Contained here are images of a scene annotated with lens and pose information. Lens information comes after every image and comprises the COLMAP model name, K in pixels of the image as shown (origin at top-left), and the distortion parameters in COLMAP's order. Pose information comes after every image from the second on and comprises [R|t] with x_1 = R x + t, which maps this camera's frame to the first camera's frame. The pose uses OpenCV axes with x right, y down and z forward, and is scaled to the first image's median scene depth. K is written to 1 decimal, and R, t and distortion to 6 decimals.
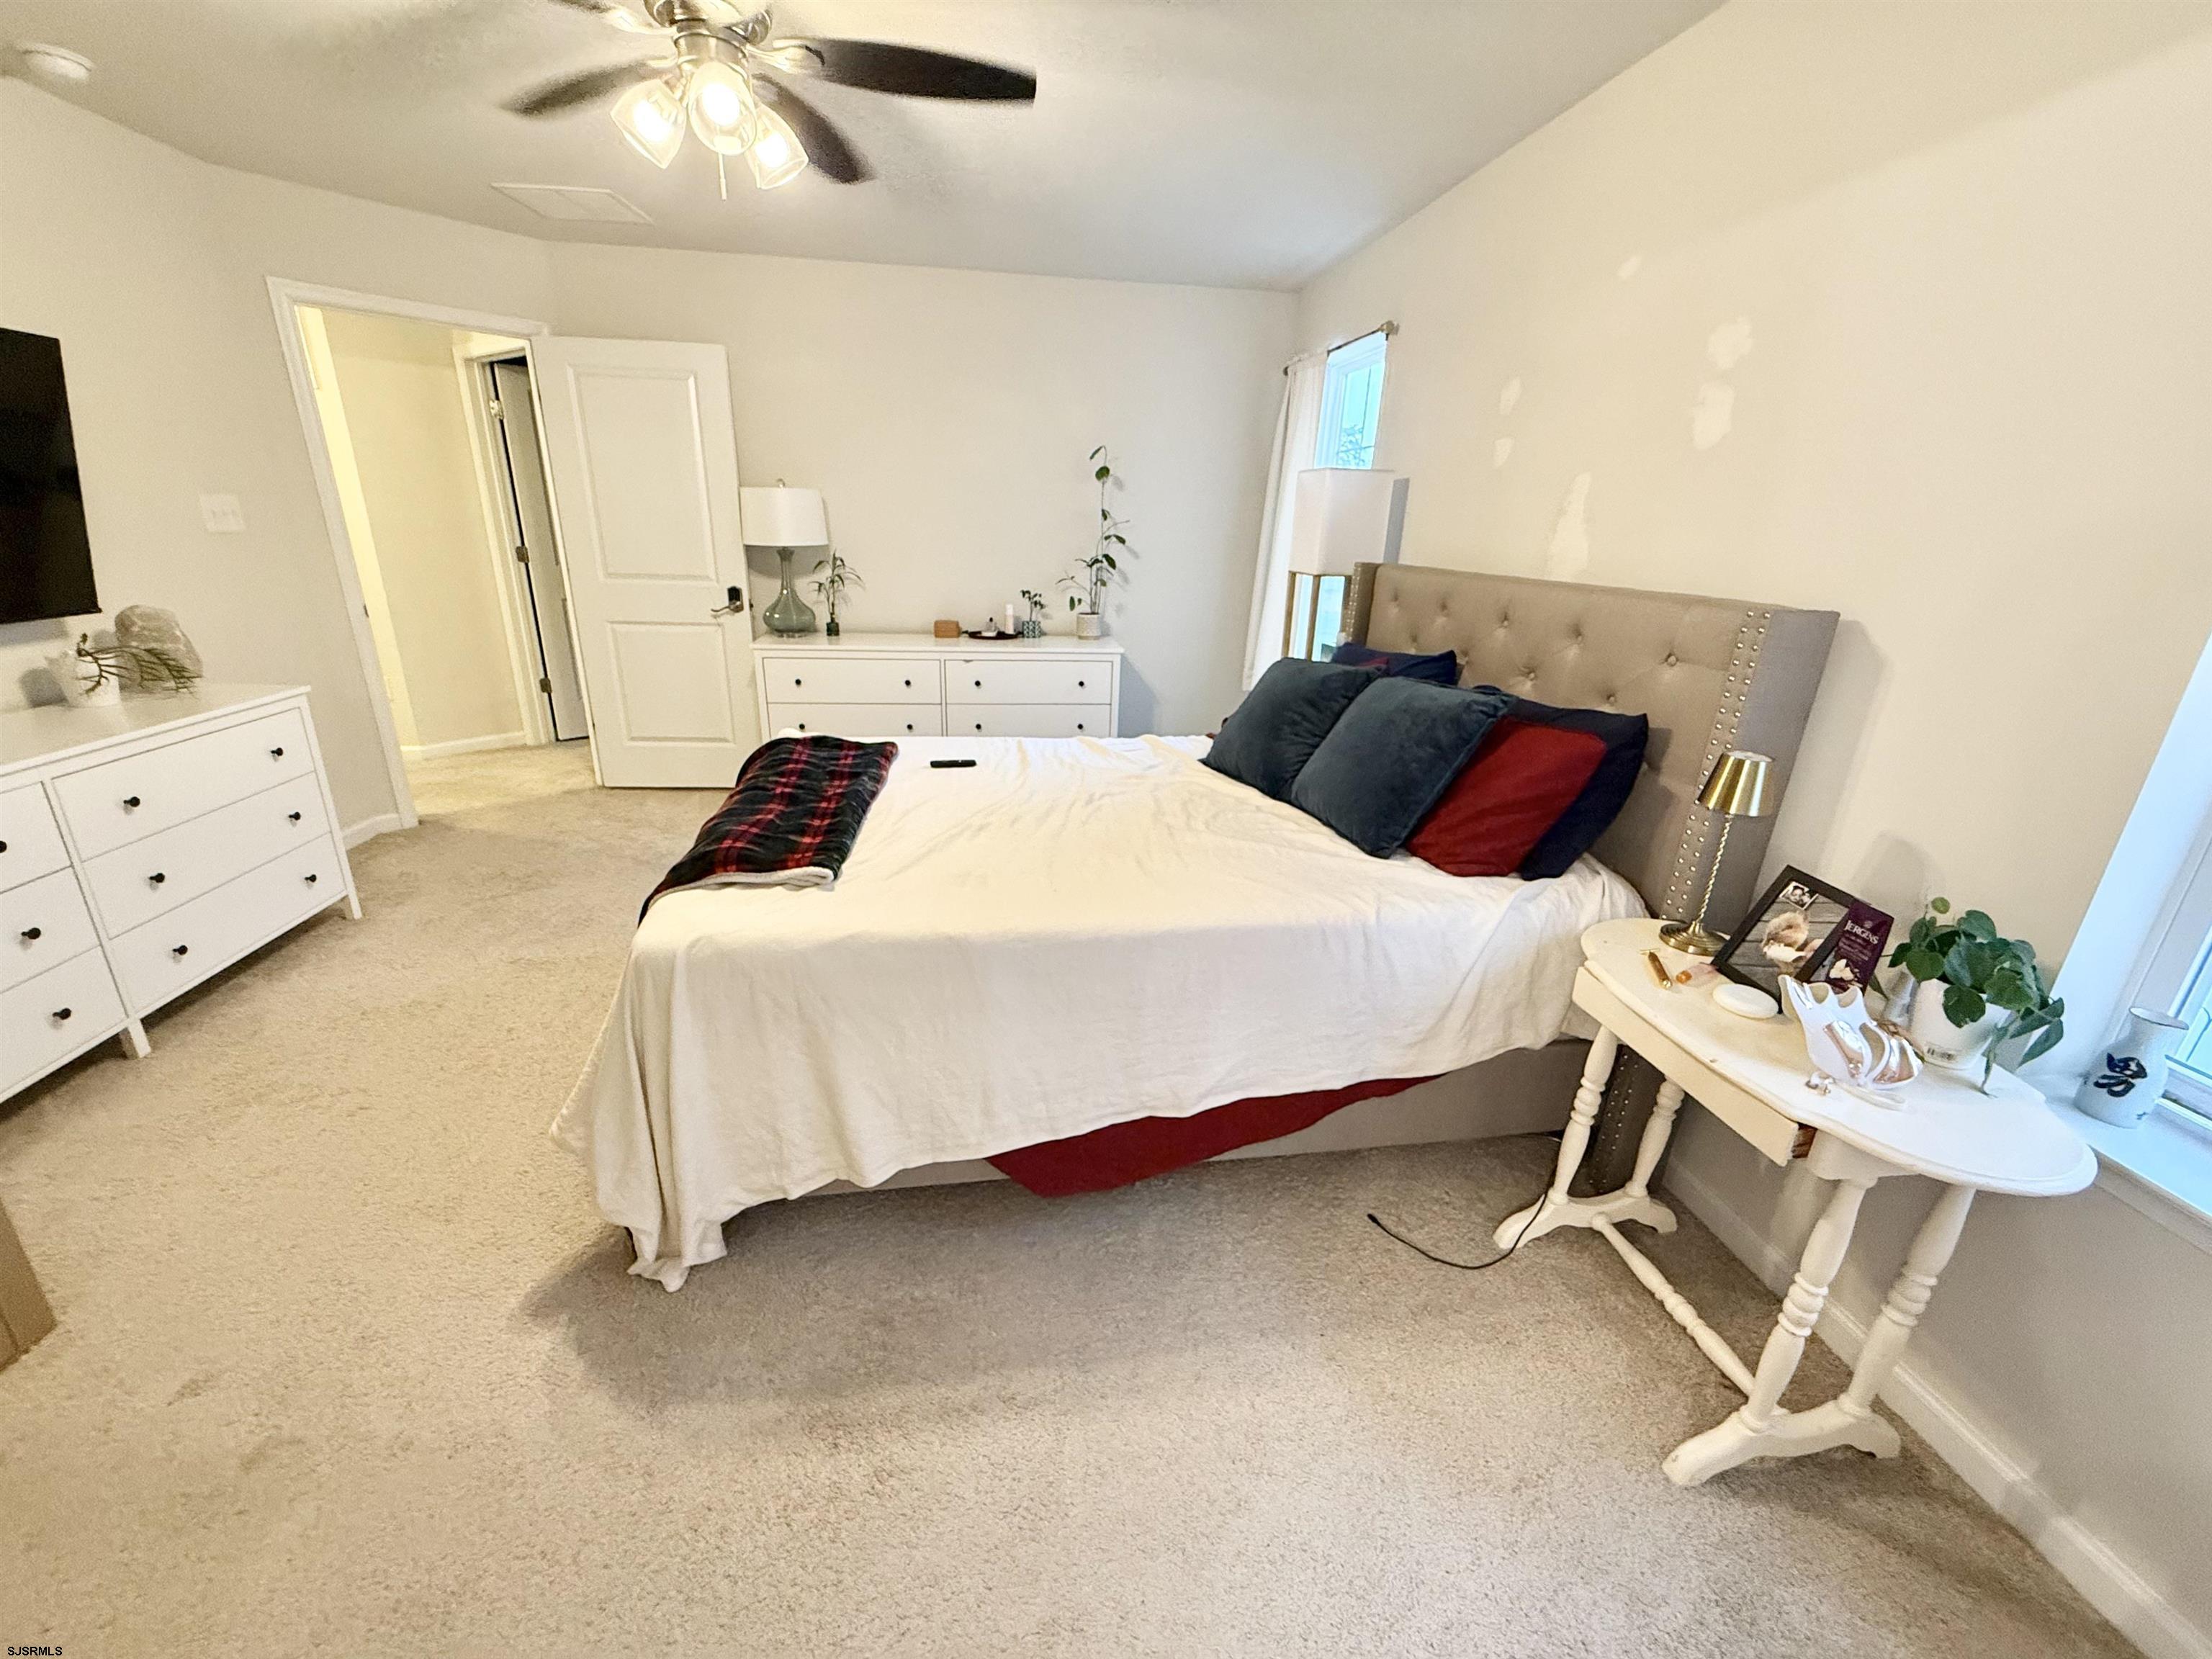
lens RADIAL K [[882.2, 0, 1103.7], [0, 882.2, 836.3], [0, 0, 1]] dist [-0.001169, 0.000153]
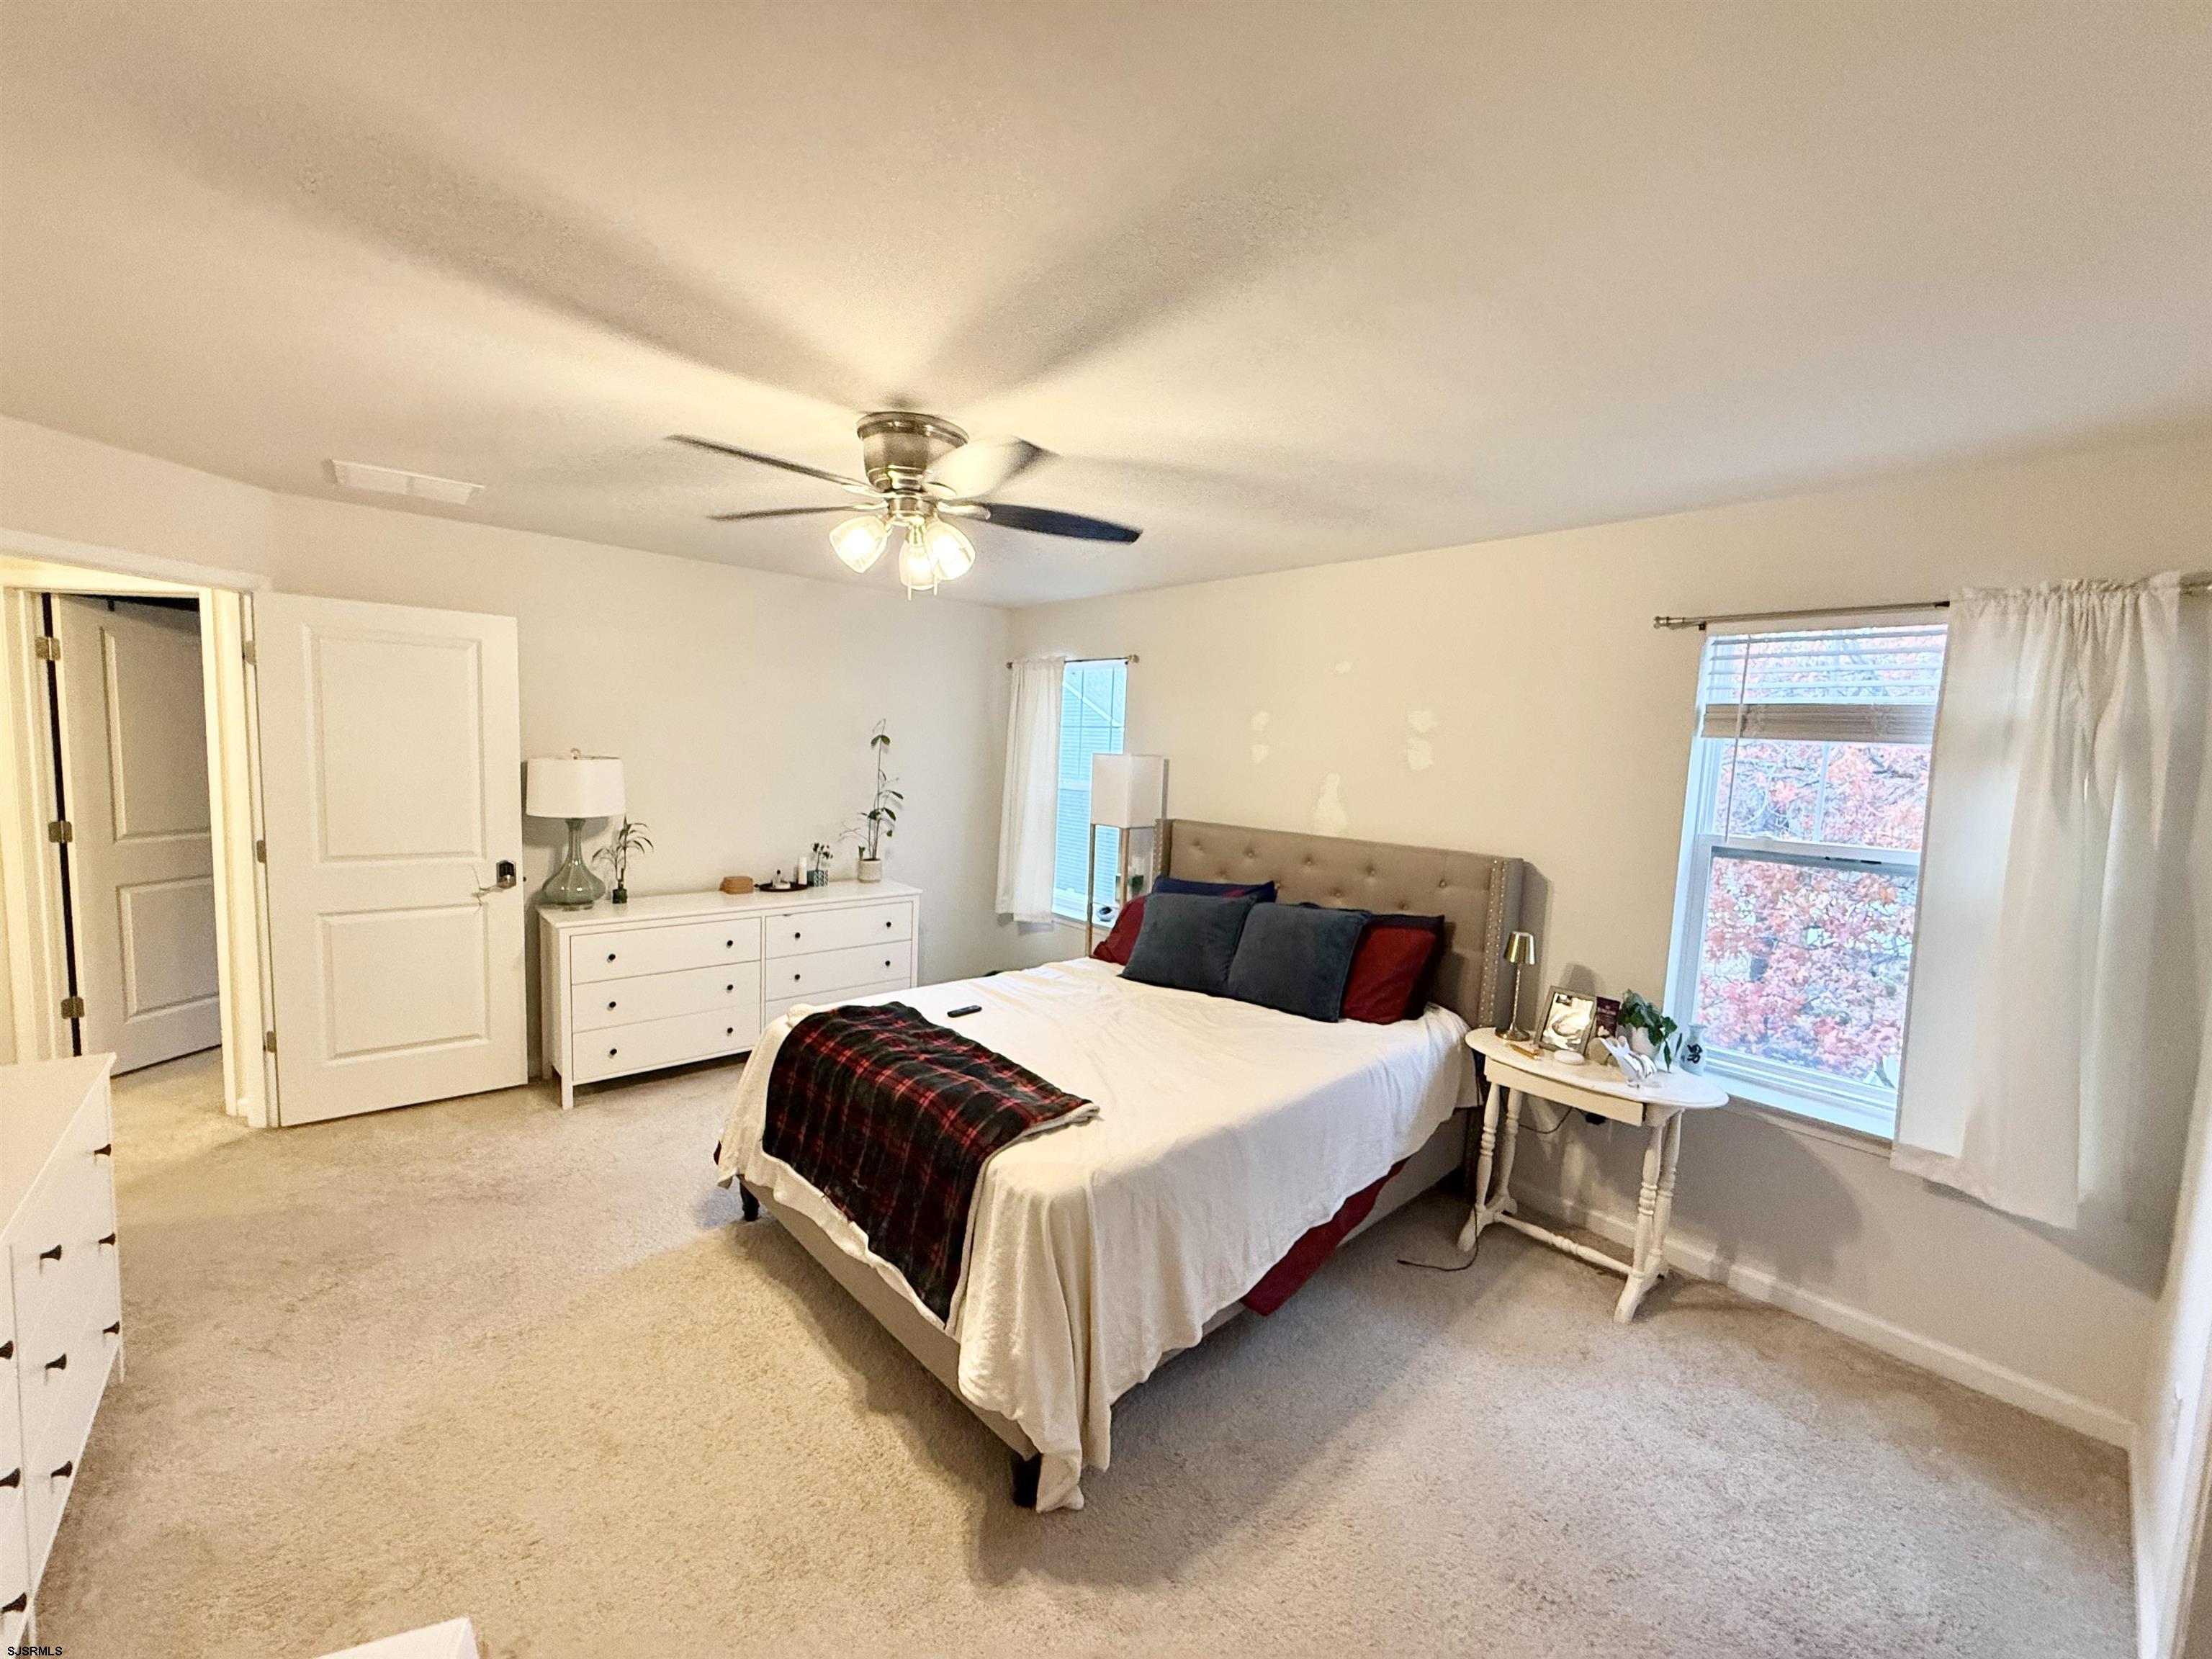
lens RADIAL K [[882.2, 0, 1100.7], [0, 882.2, 837.8], [0, 0, 1]] dist [-0.001169, 0.000153]
pose [[0.826394, -0.057035, 0.560196, -0.760909], [0.177036, 0.970725, -0.162329, -0.096864], [-0.534538, 0.233323, 0.812299, -0.100144]]
